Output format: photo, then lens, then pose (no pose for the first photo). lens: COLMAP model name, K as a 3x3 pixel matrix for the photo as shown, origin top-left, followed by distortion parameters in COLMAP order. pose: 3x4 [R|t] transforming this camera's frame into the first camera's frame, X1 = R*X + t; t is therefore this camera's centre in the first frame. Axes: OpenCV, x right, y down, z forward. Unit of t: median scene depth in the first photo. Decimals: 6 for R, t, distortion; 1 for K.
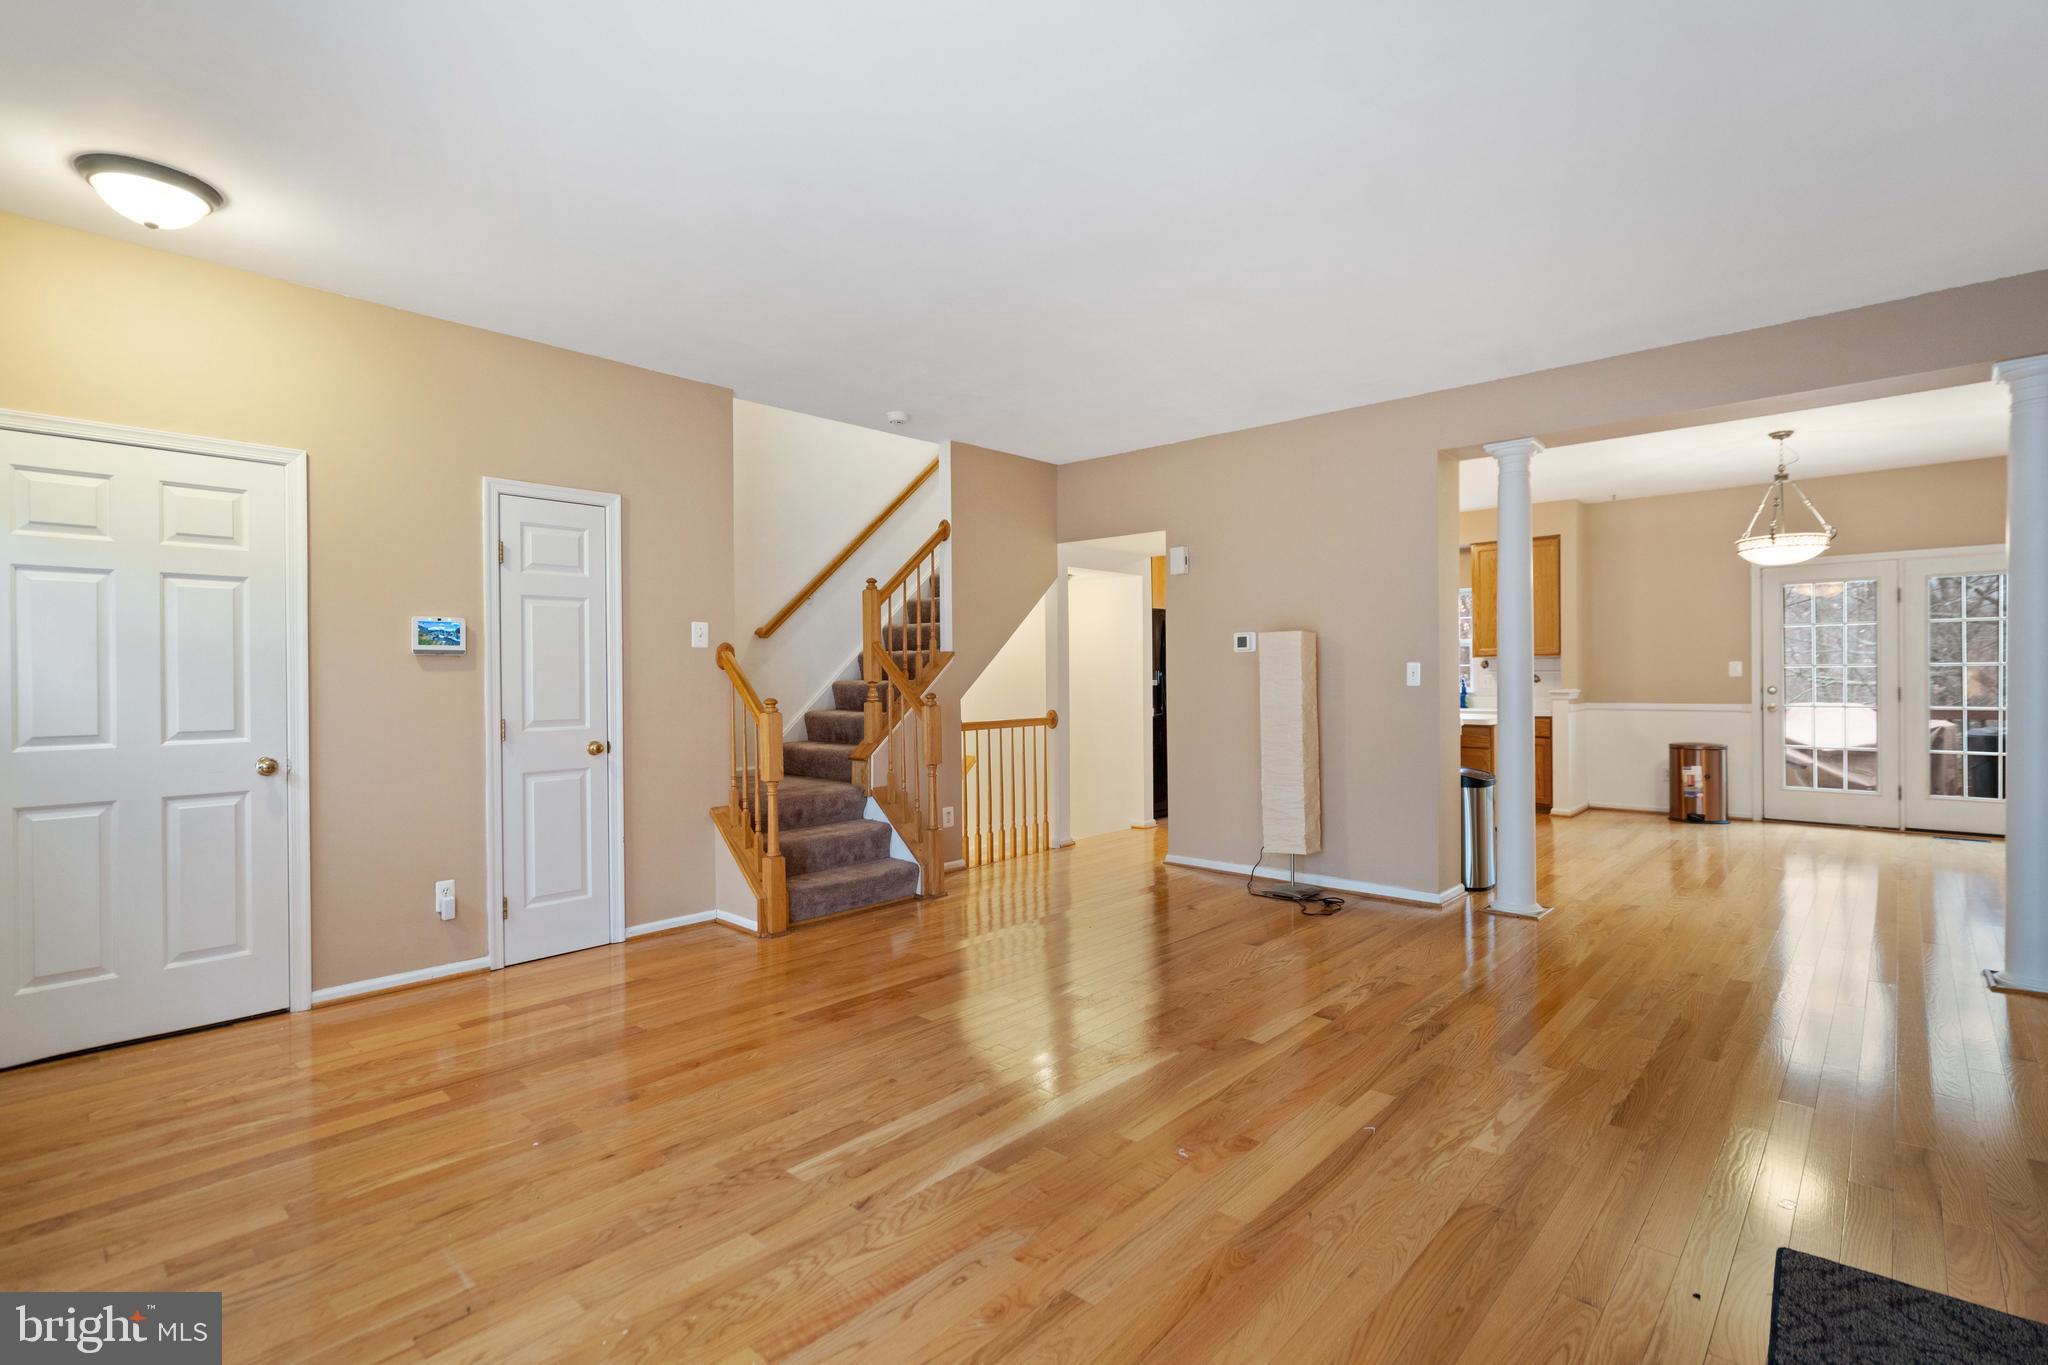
lens RADIAL K [[943.6, 0, 1033.3], [0, 943.6, 674.9], [0, 0, 1]] dist [0.000887, 0.000564]
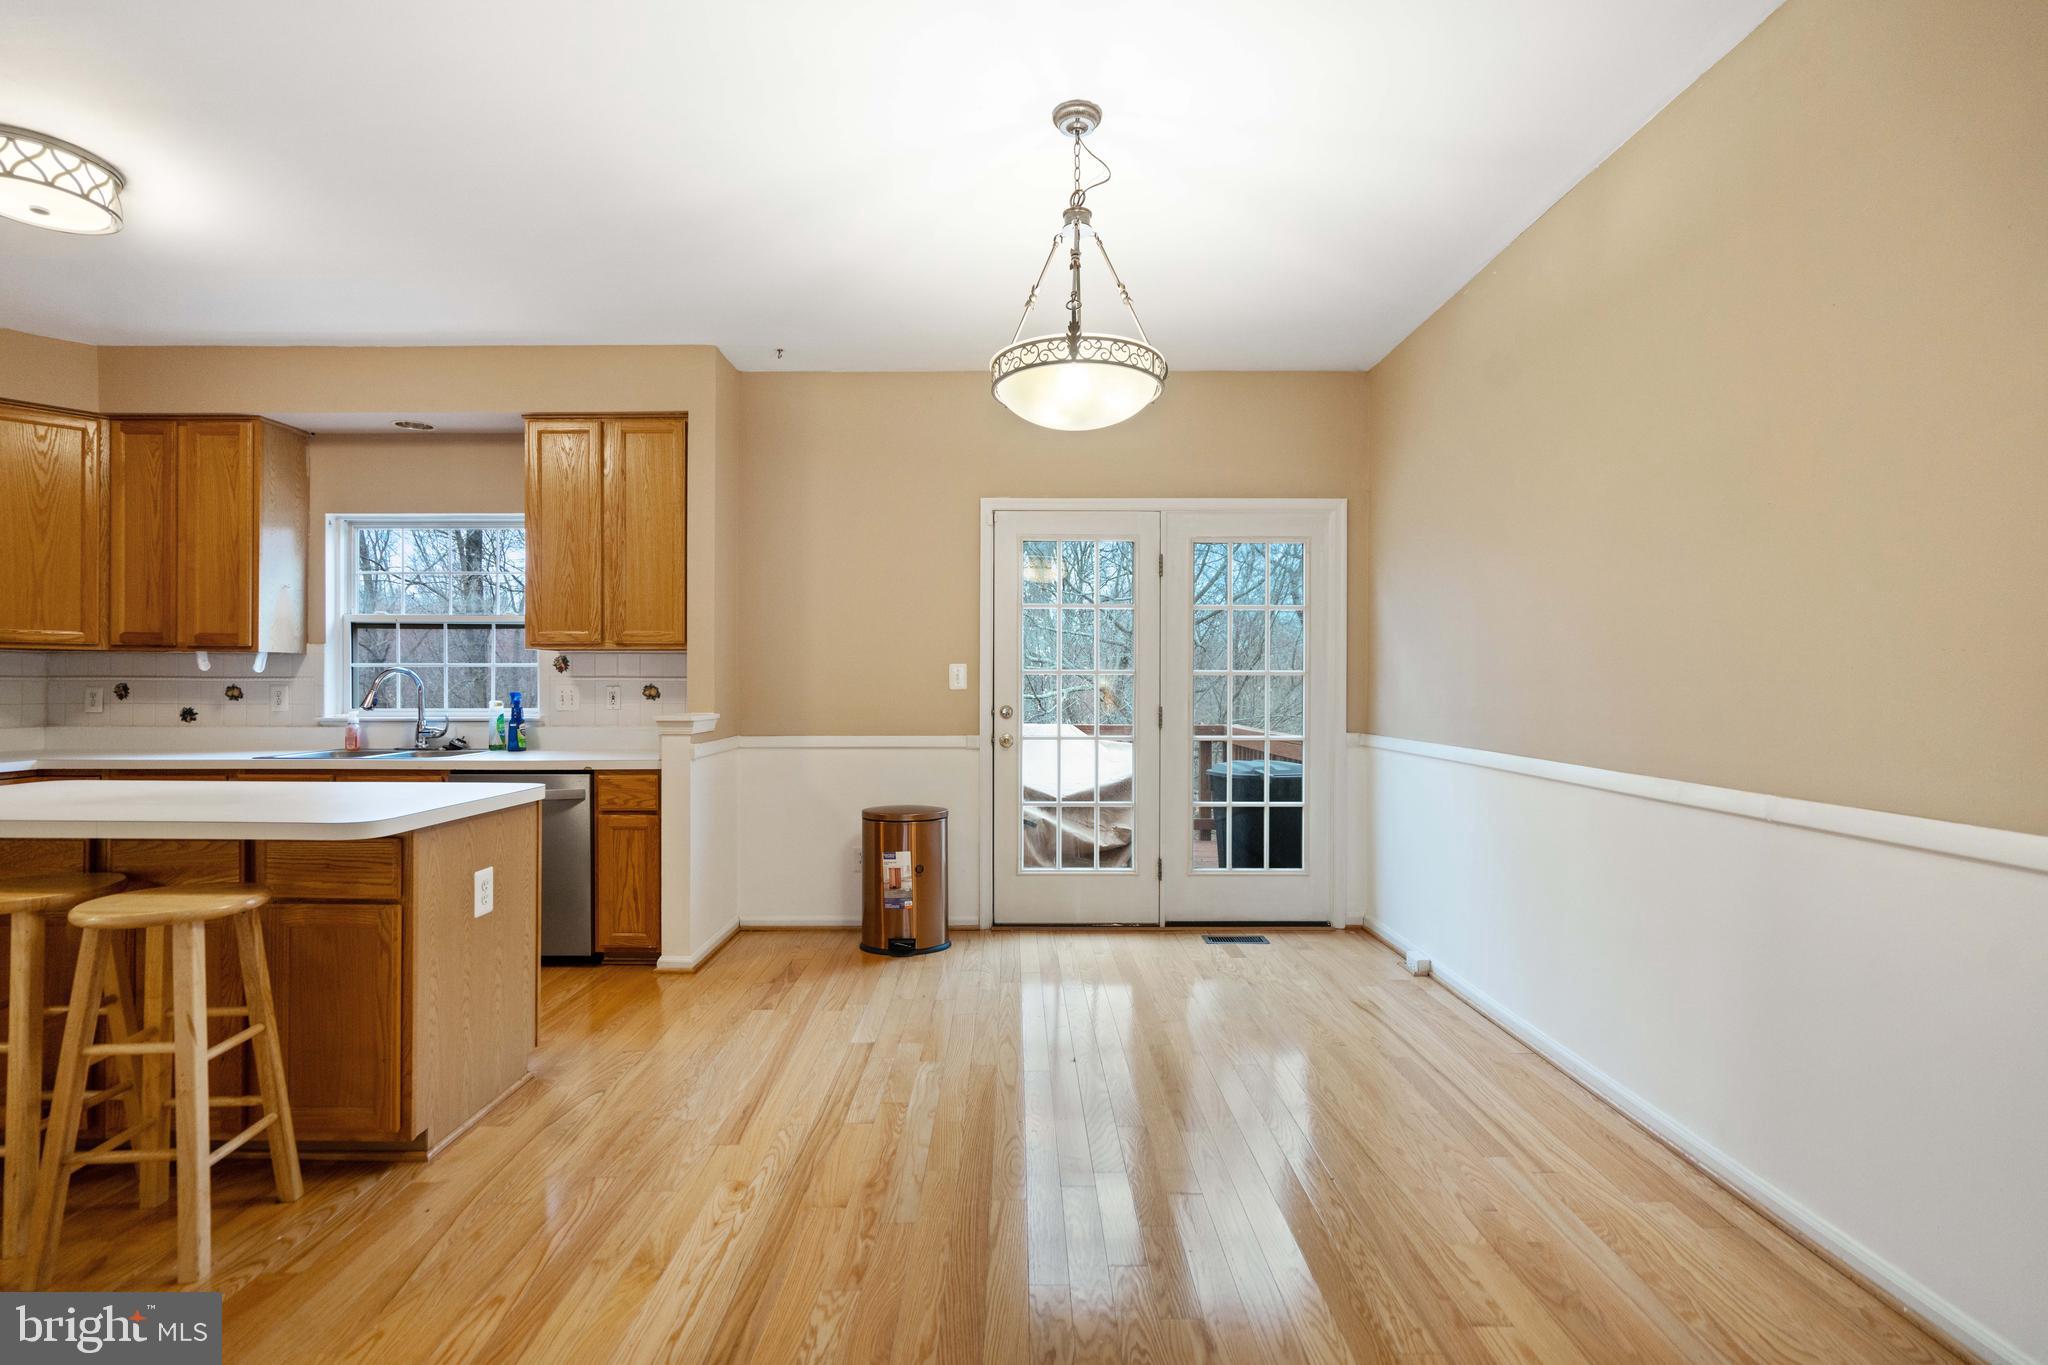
lens RADIAL K [[943.6, 0, 1025.4], [0, 943.6, 680.1], [0, 0, 1]] dist [0.000887, 0.000564]
pose [[0.735029, 0.009822, 0.677965, 0.381004], [-0.006120, 0.999950, -0.007852, 0.000354], [-0.678008, 0.001622, 0.735053, 0.547875]]
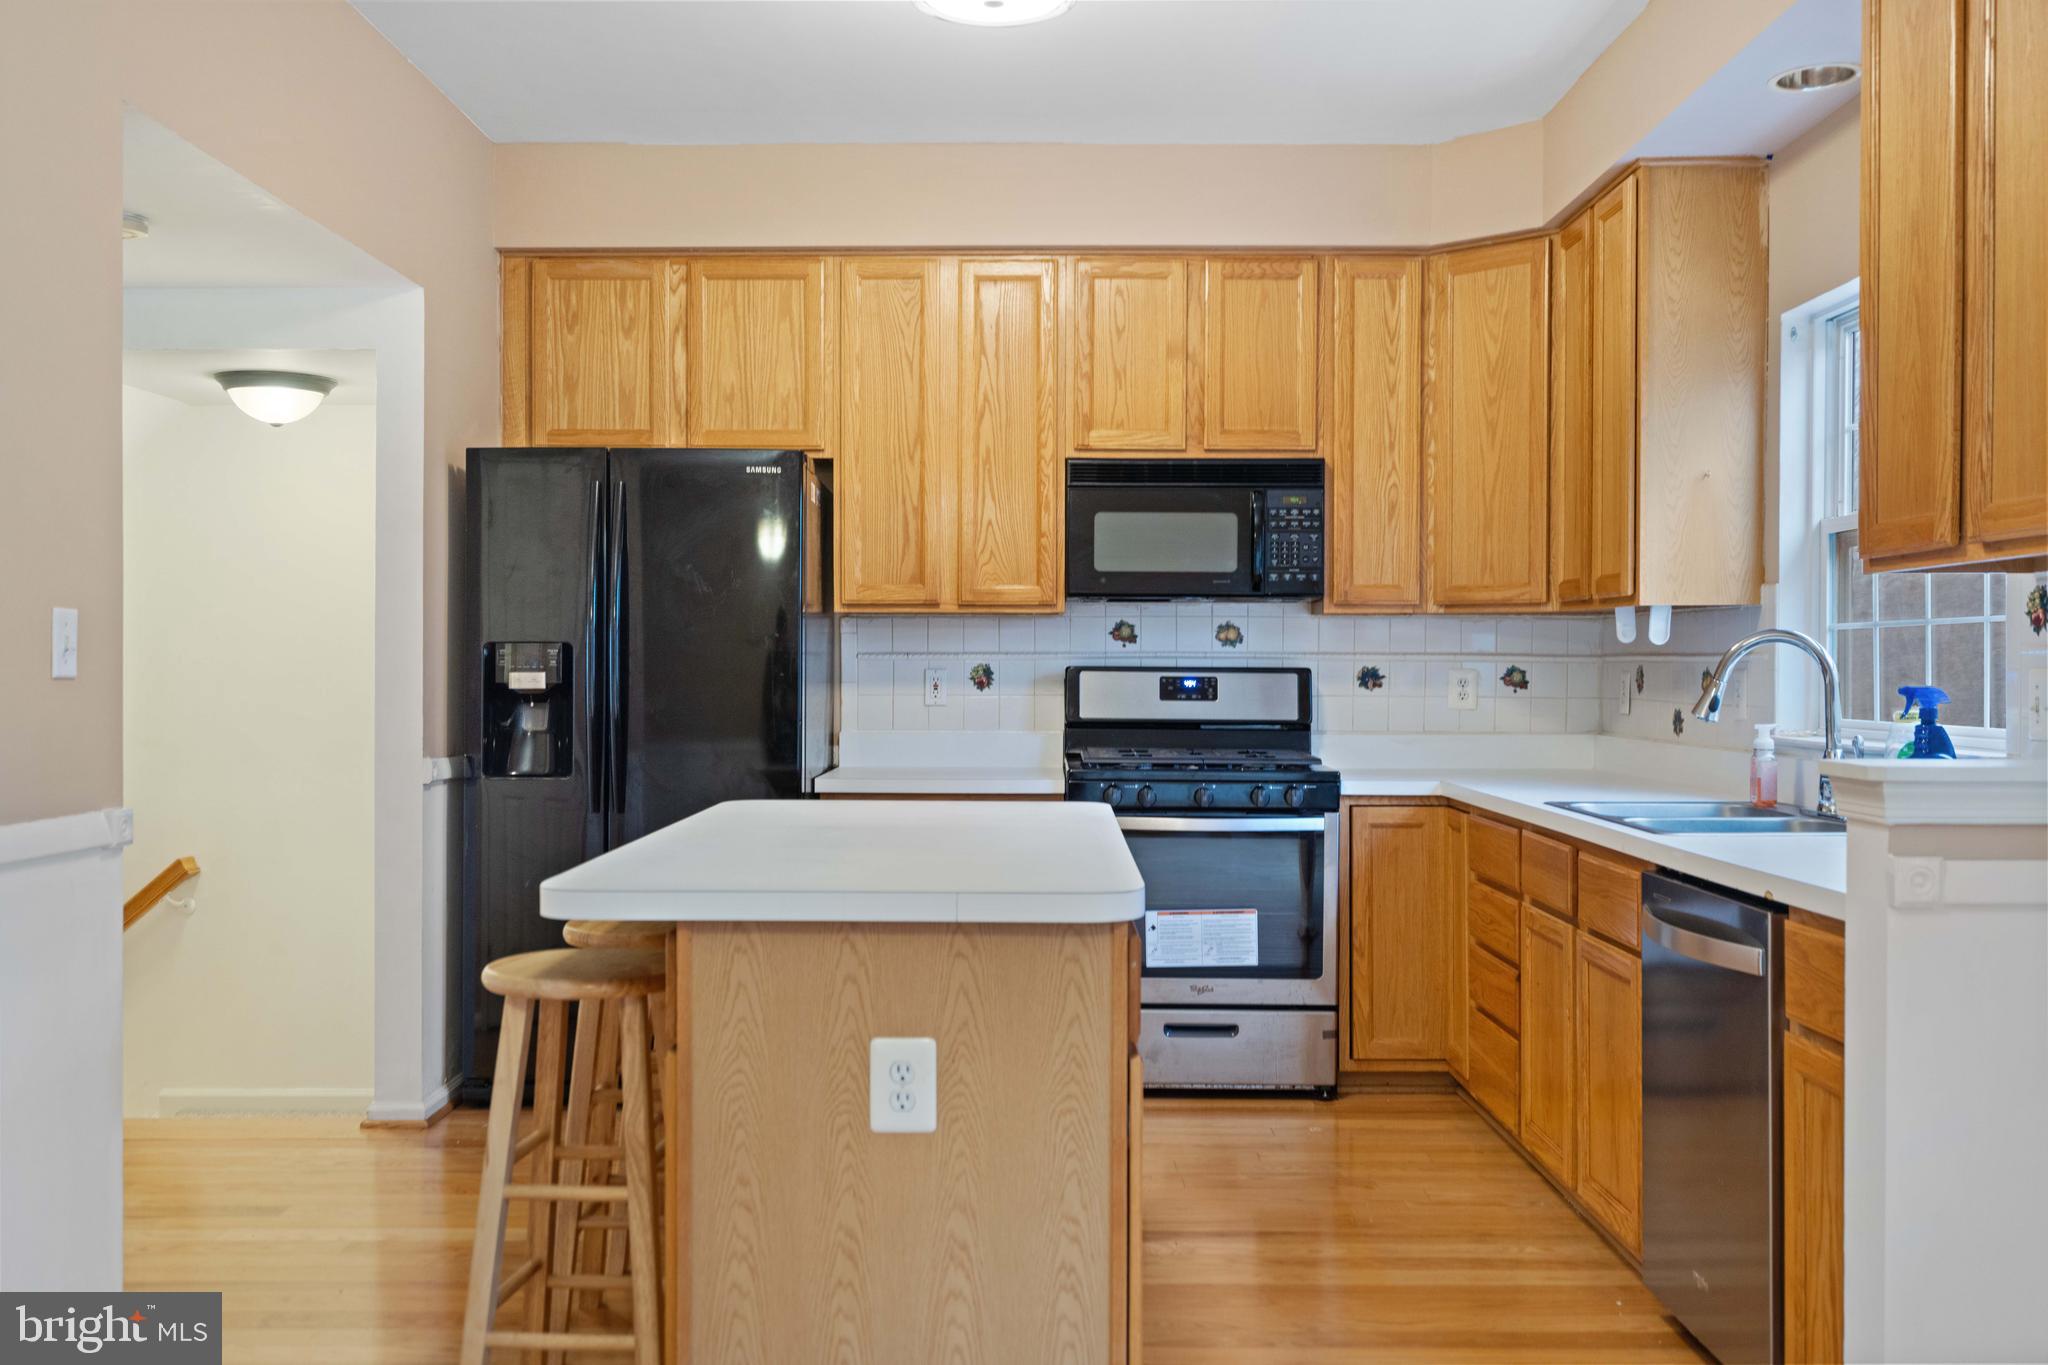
lens RADIAL K [[1846.2, 0, 1022.4], [0, 1846.2, 695.4], [0, 0, 1]] dist [0.011477, 0.002184]
pose [[0.677794, 0.023353, -0.734881, 0.730704], [-0.011852, 0.999713, 0.020837, 0.000525], [0.735157, -0.005414, 0.677876, 0.734074]]
